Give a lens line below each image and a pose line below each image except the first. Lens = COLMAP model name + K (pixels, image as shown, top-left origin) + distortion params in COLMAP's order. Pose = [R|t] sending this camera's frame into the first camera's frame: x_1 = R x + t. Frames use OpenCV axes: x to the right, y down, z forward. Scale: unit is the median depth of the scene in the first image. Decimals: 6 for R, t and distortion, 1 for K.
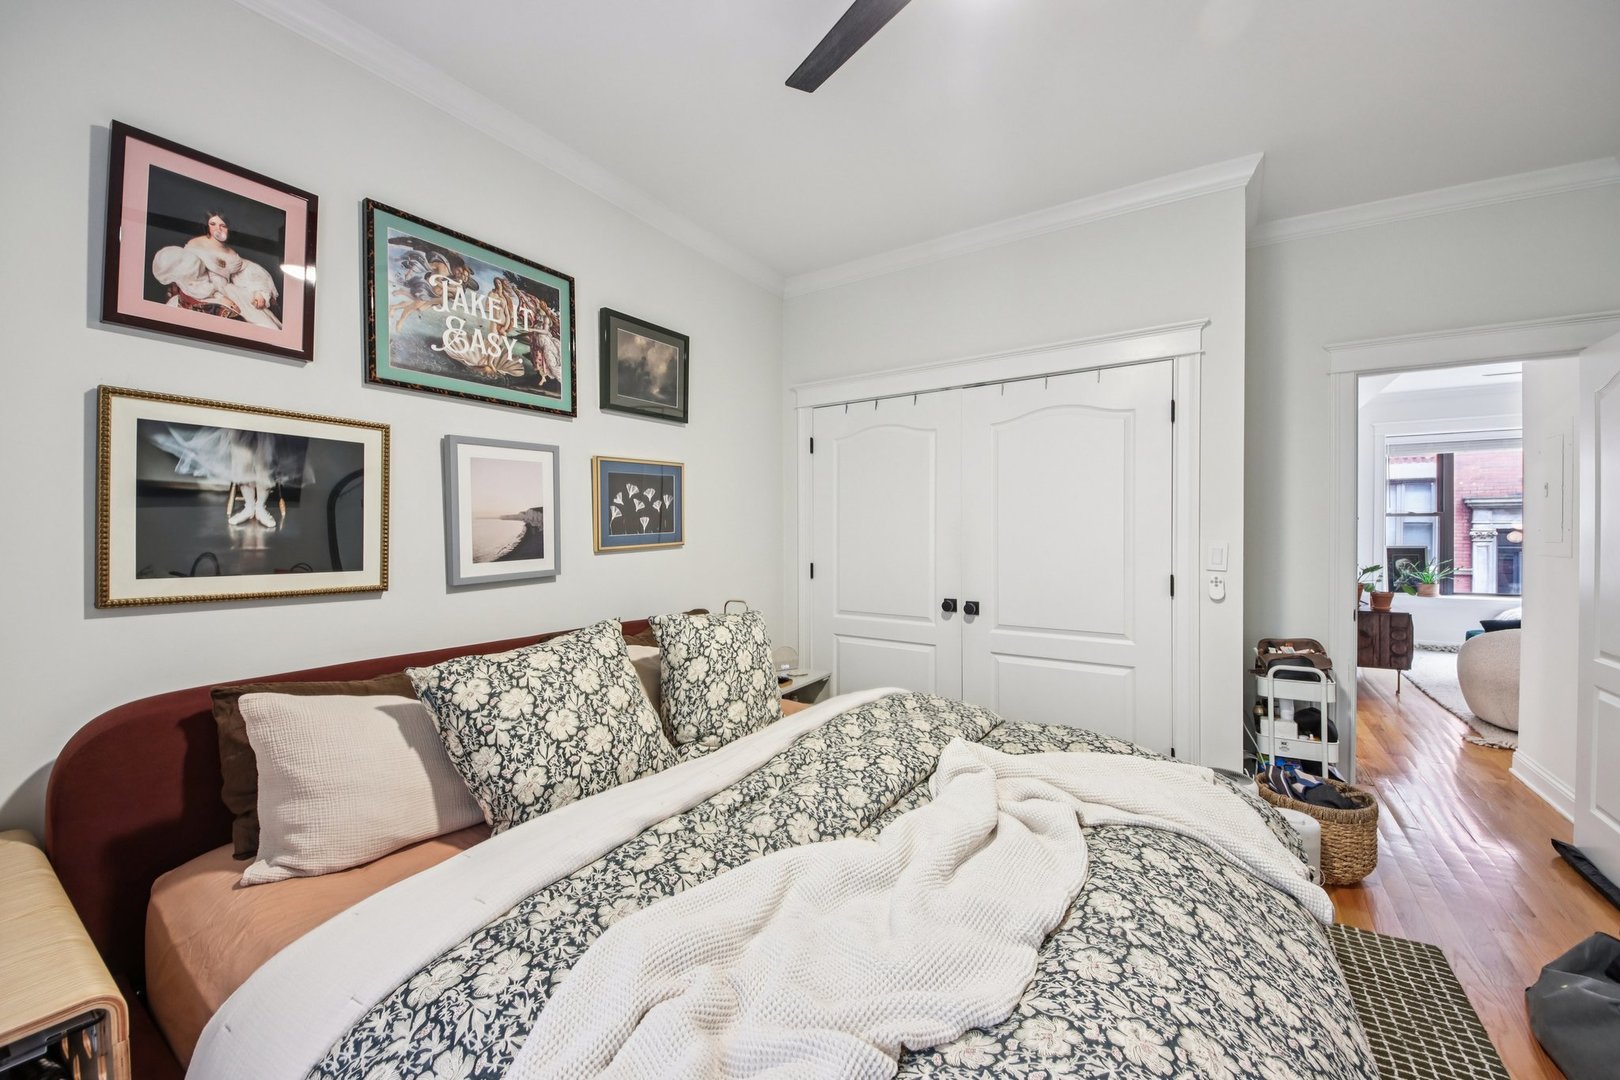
lens RADIAL K [[617.5, 0, 803.9], [0, 617.5, 554.3], [0, 0, 1]] dist [0.045480, -0.032832]
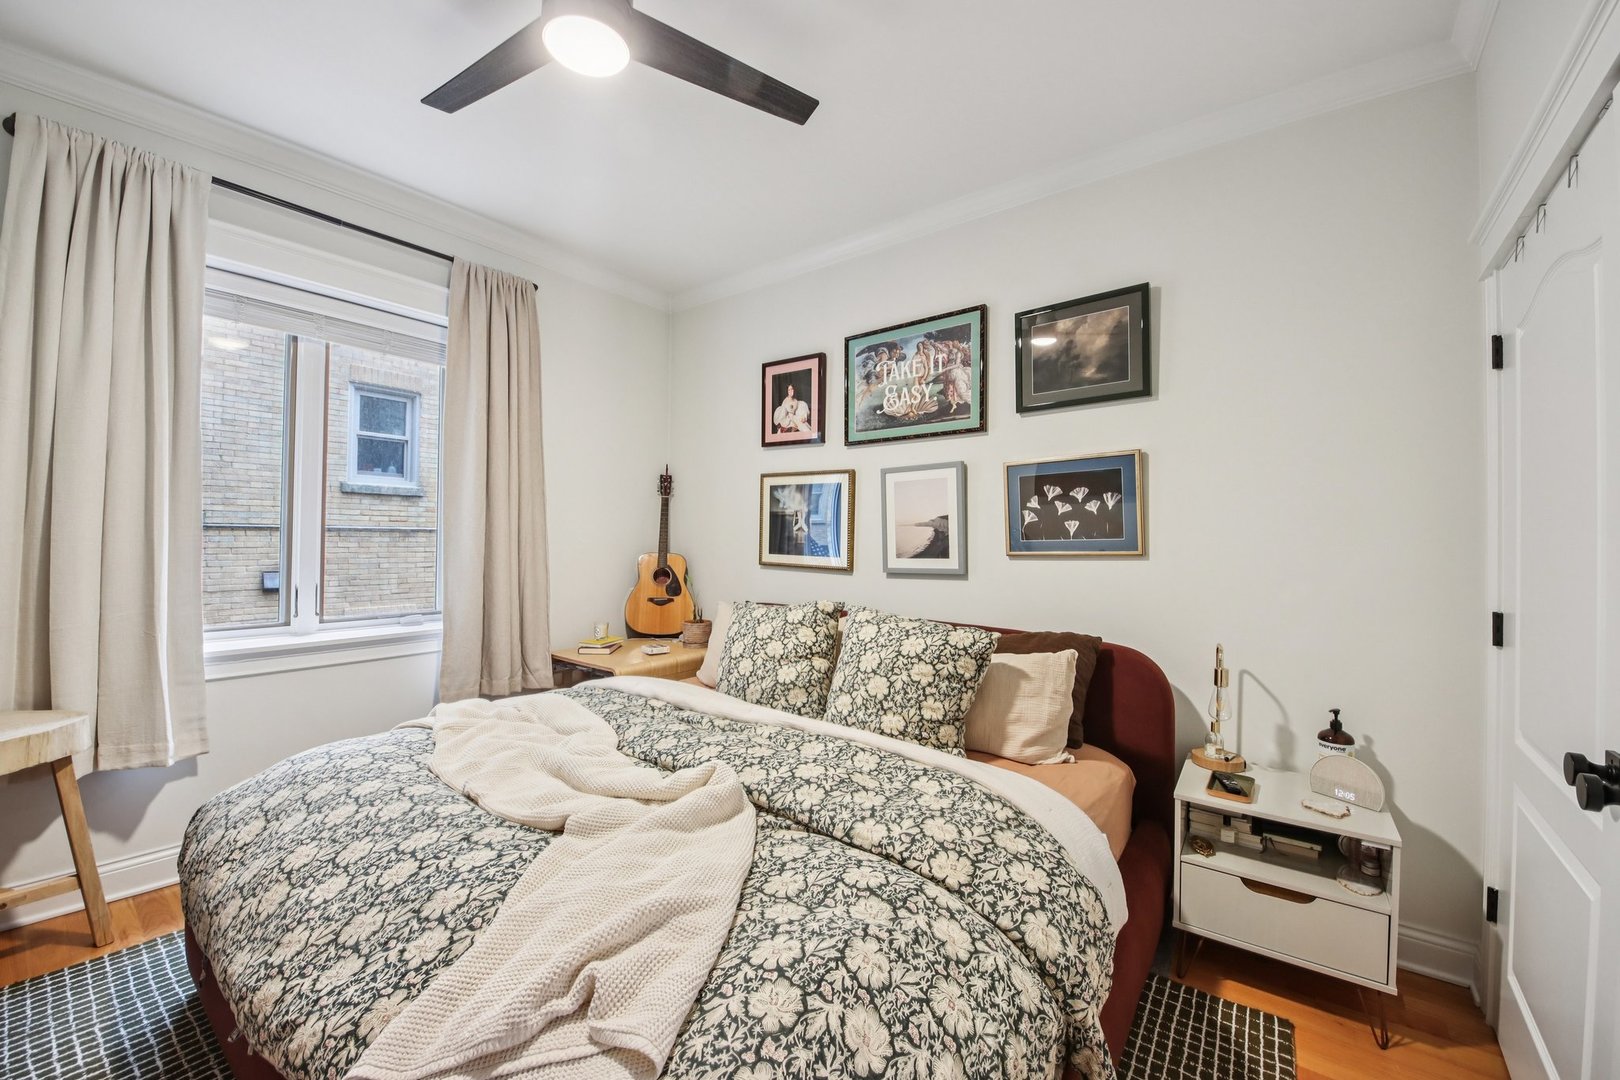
lens RADIAL K [[617.5, 0, 803.9], [0, 617.5, 554.3], [0, 0, 1]] dist [0.045480, -0.032832]
pose [[-0.081087, 0.030748, -0.996233, 0.807863], [-0.050453, 0.998116, 0.034912, -0.029670], [0.995429, 0.053094, -0.079383, 0.850475]]
